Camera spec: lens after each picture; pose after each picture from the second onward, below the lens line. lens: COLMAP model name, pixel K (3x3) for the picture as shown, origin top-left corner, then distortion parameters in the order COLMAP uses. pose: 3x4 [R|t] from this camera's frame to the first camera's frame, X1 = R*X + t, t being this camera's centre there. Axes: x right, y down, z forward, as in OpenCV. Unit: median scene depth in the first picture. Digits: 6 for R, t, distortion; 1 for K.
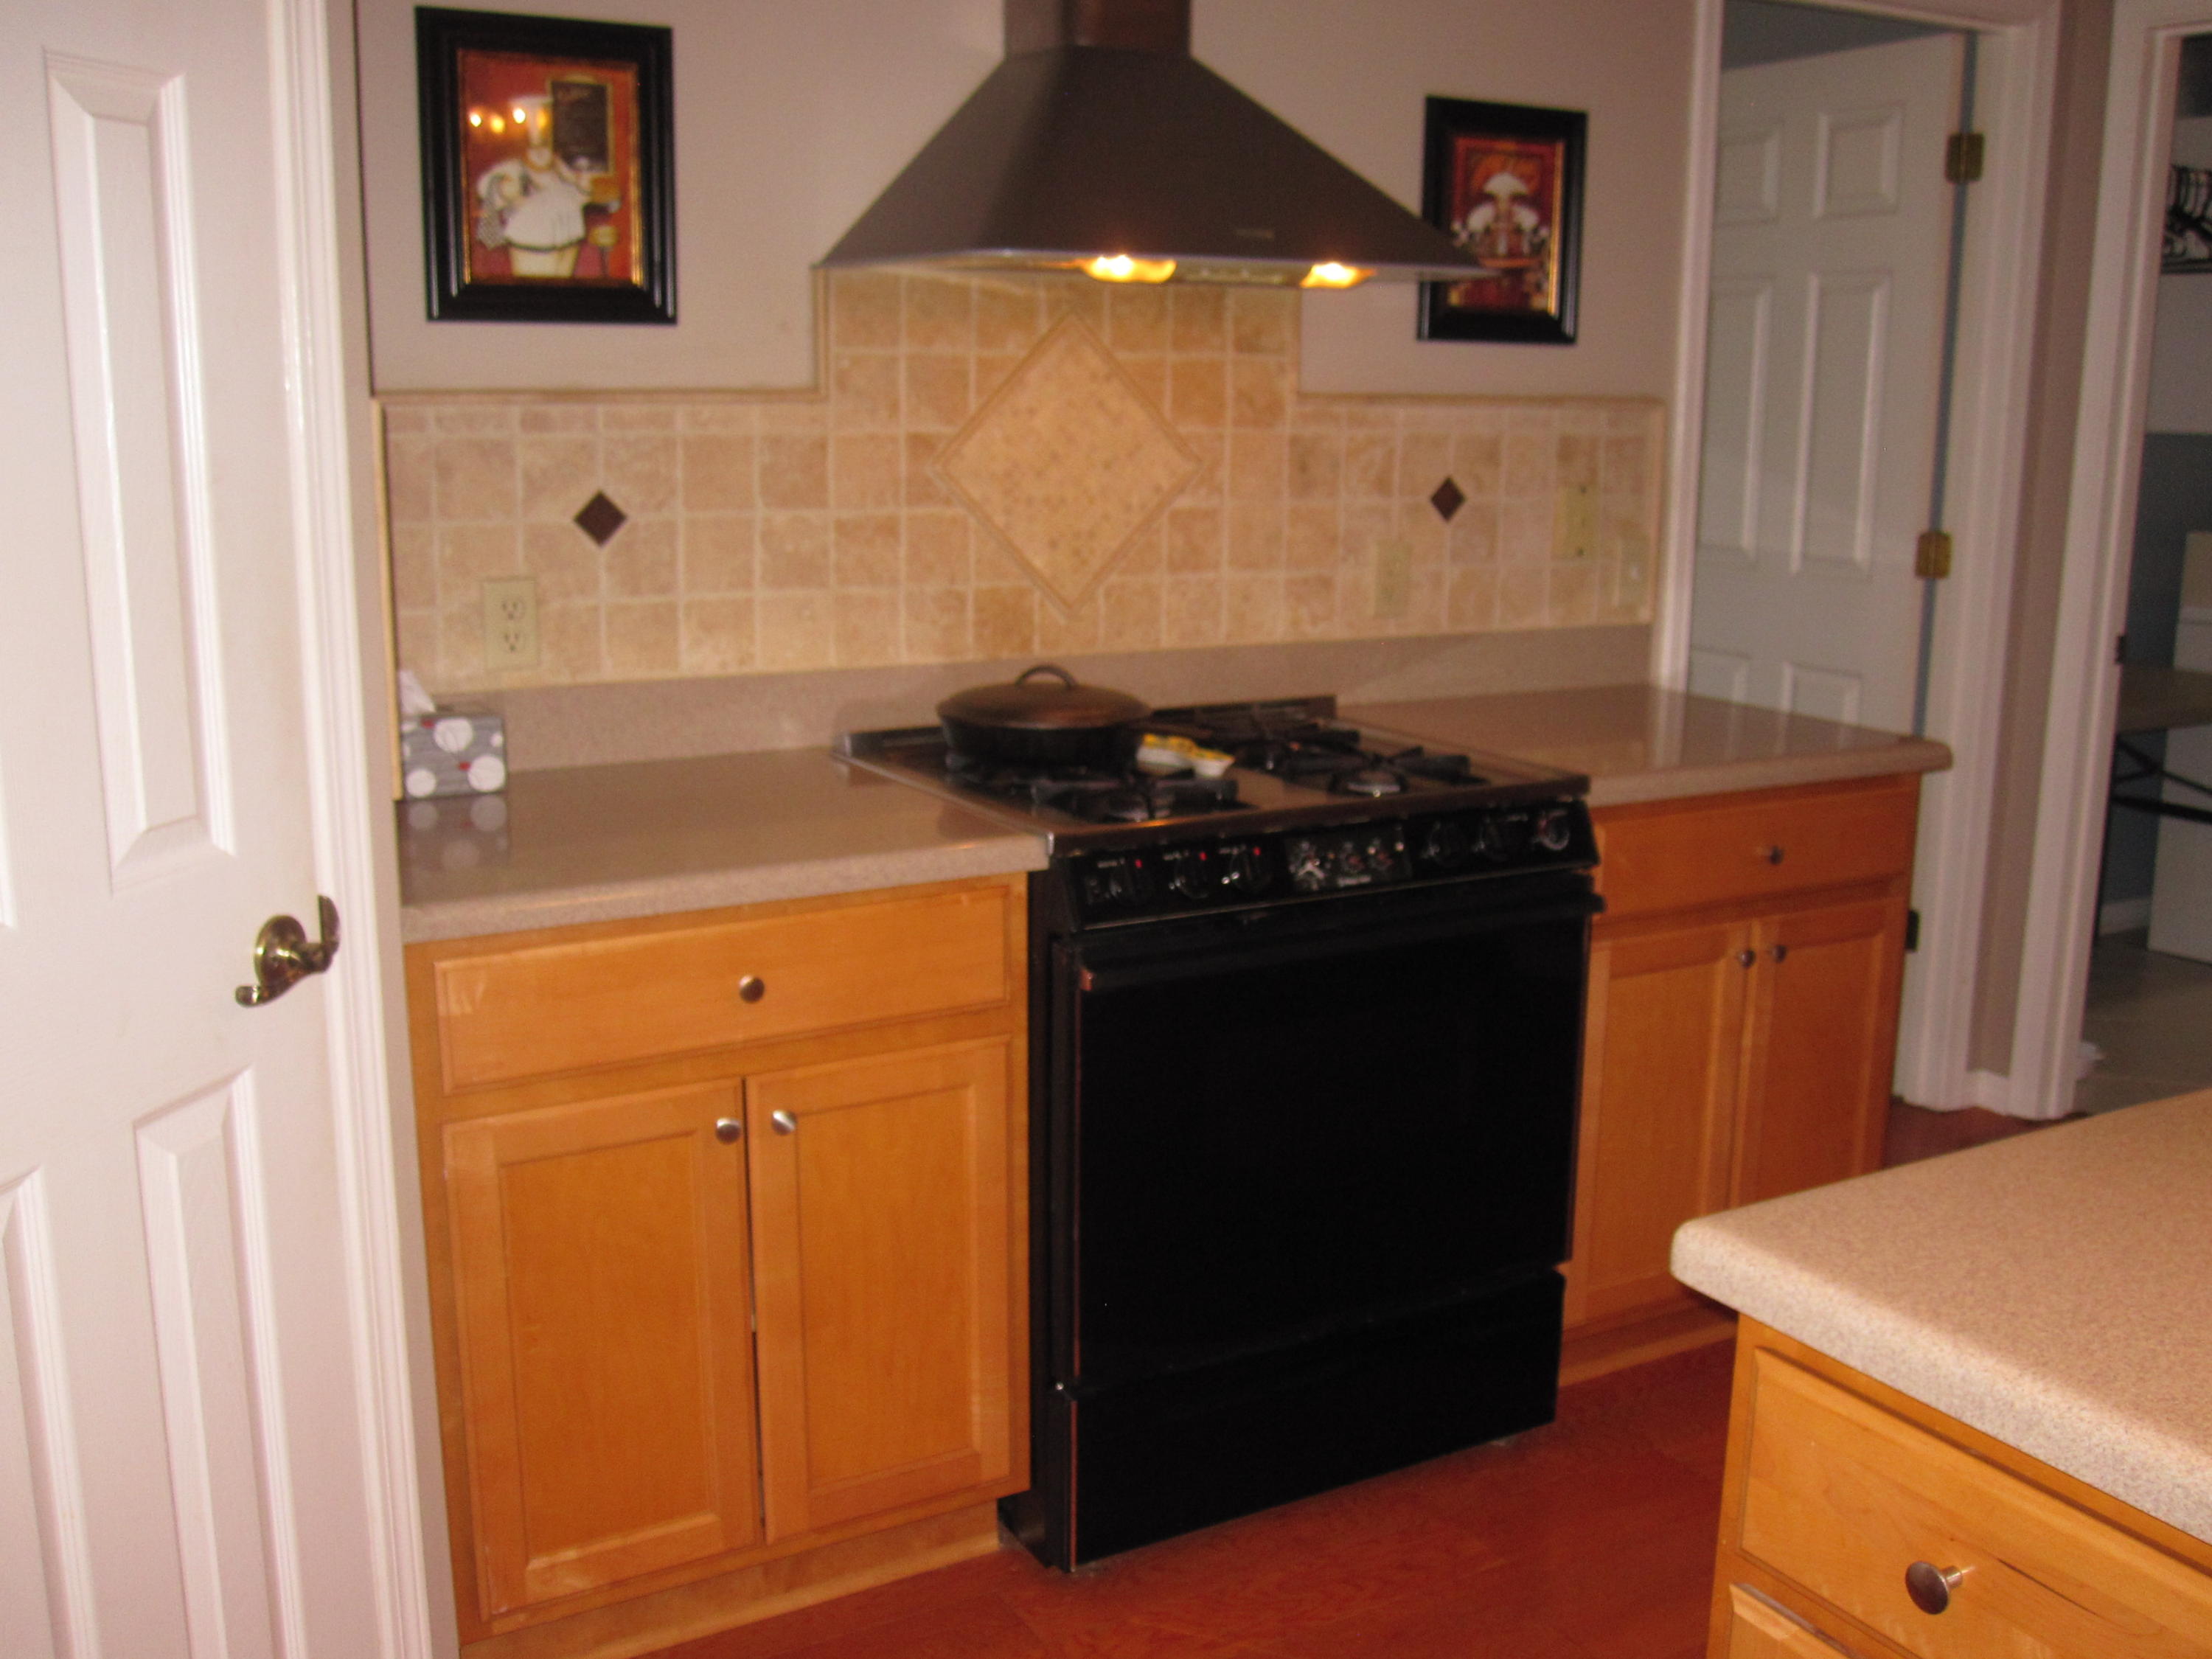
lens RADIAL K [[2118.4, 0, 1106.0], [0, 2118.4, 829.5], [0, 0, 1]] dist [-0.082222, -0.003204]
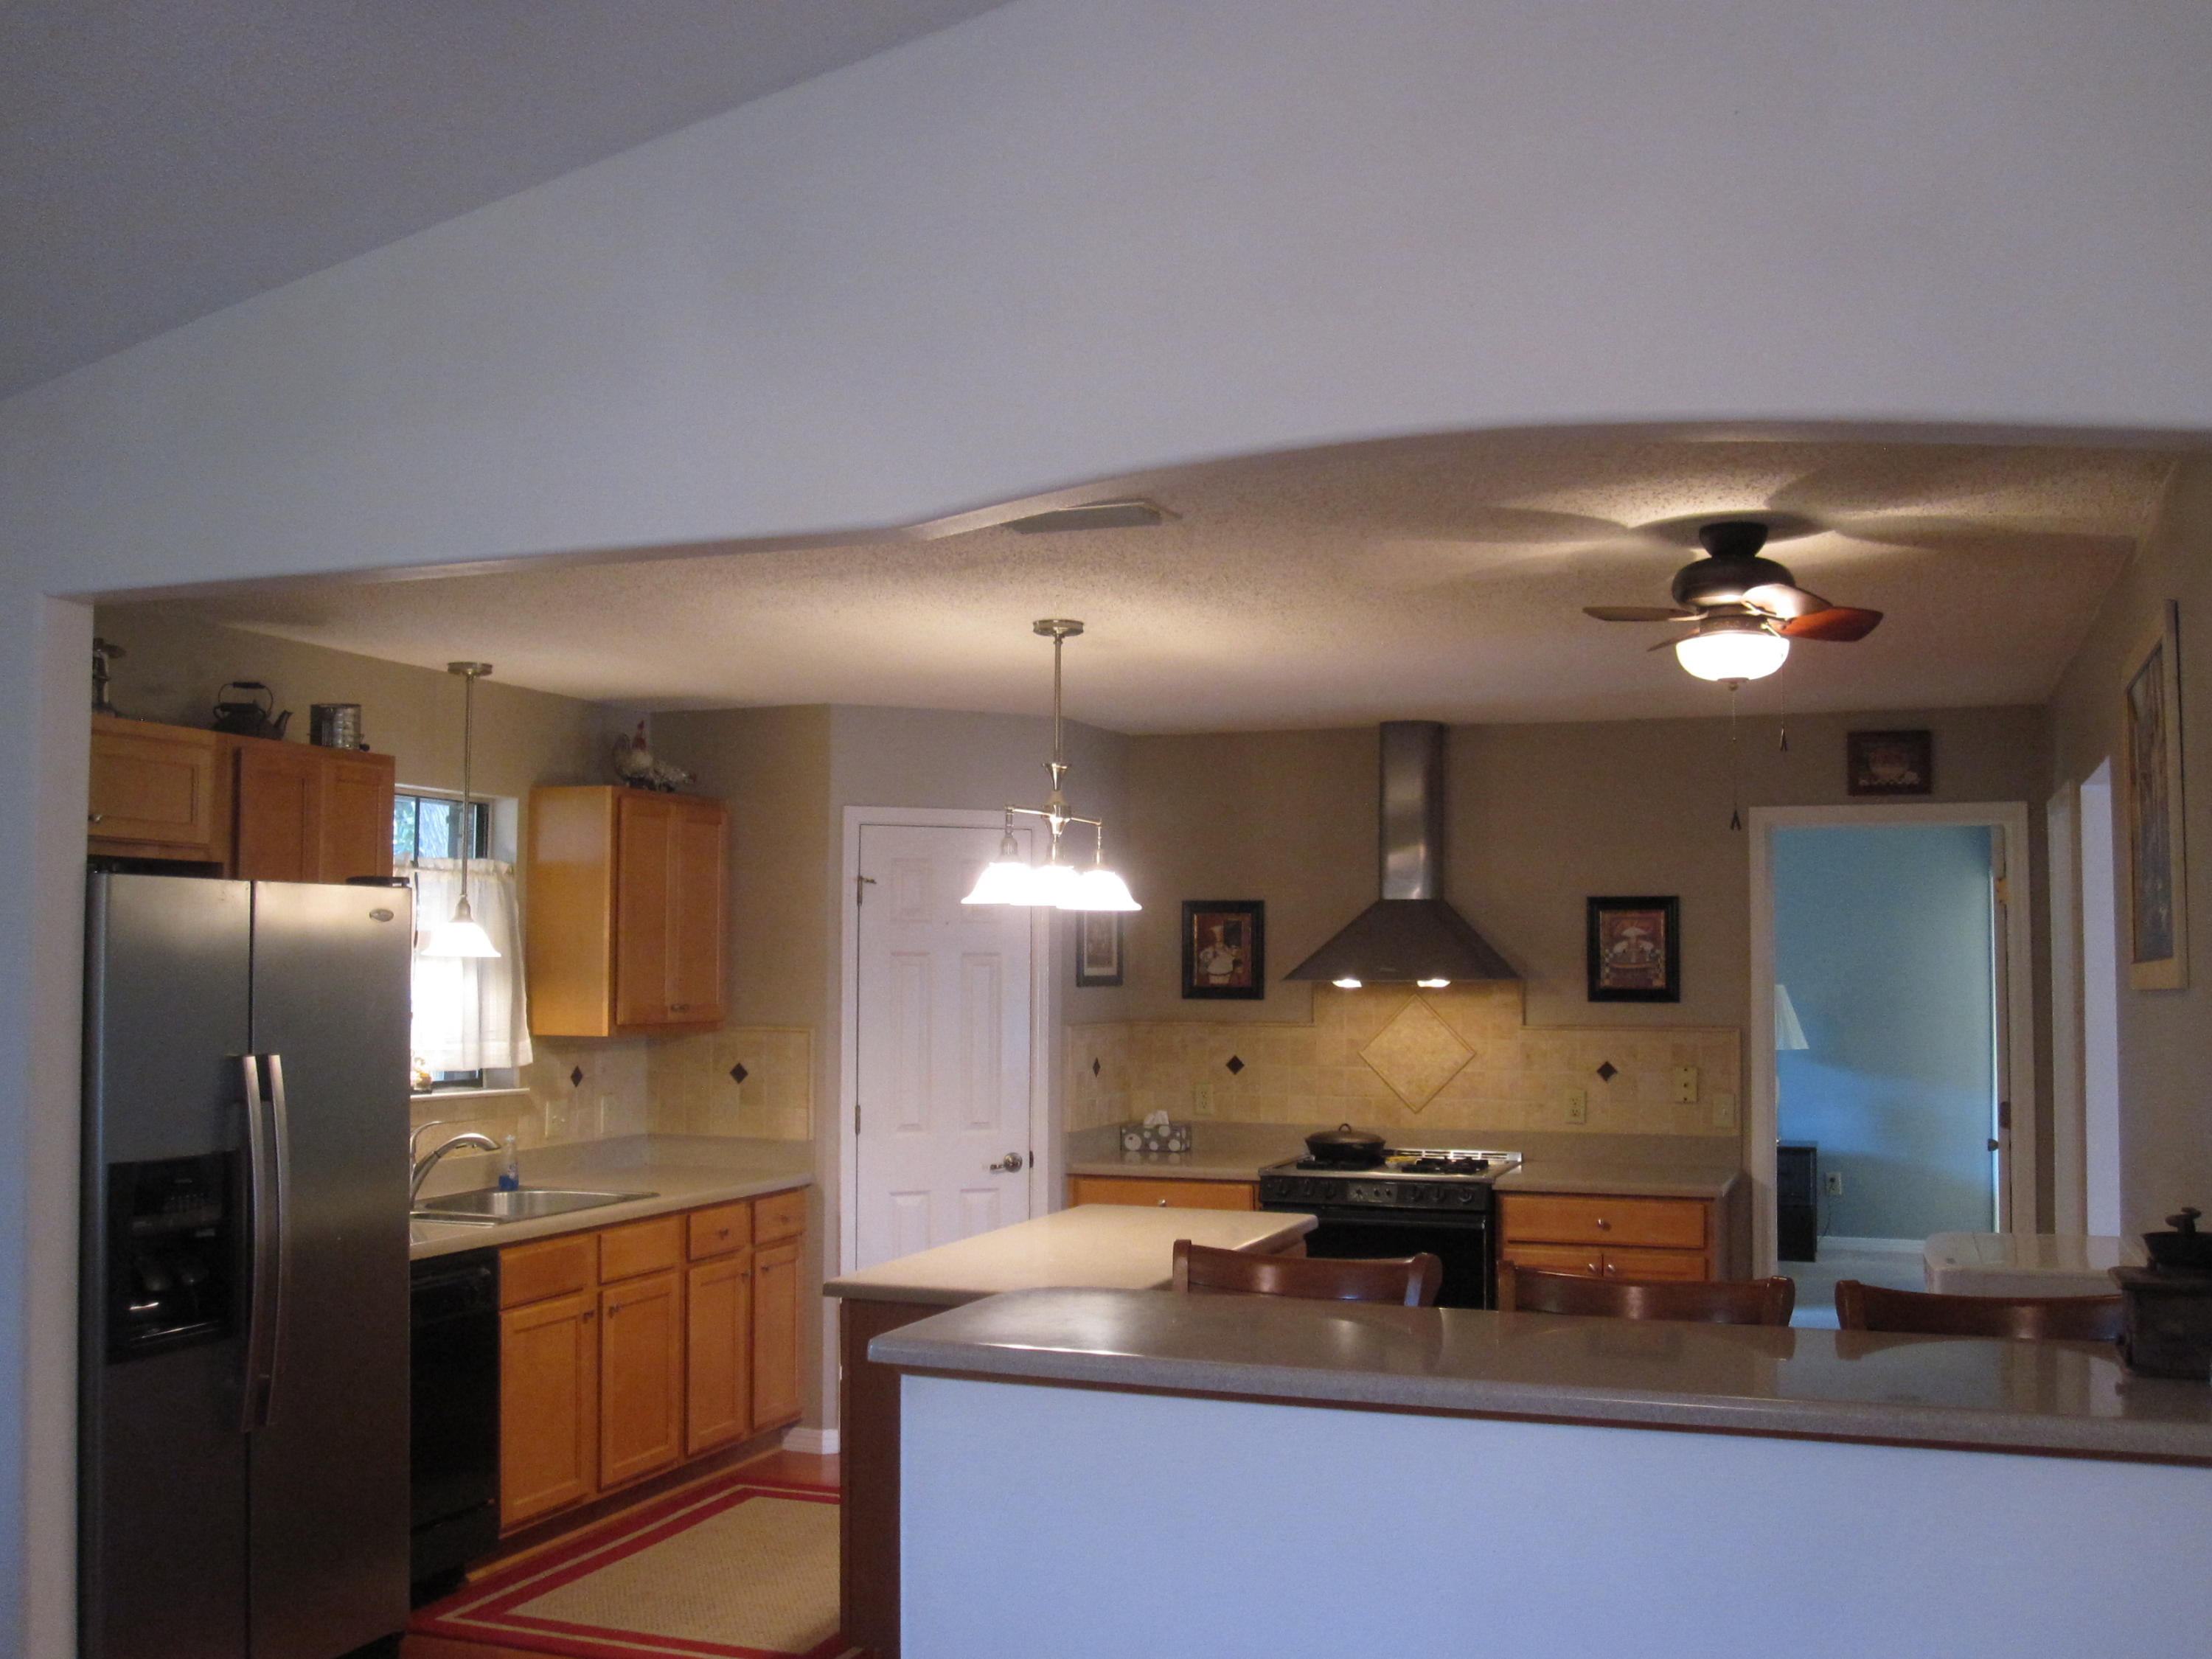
lens RADIAL K [[2118.4, 0, 1106.0], [0, 2118.4, 829.5], [0, 0, 1]] dist [-0.082222, -0.003204]
pose [[0.645402, -0.058216, -0.761621, 1.684794], [-0.156210, 0.965959, -0.206207, 0.148947], [0.747700, 0.252059, 0.614338, -0.897552]]
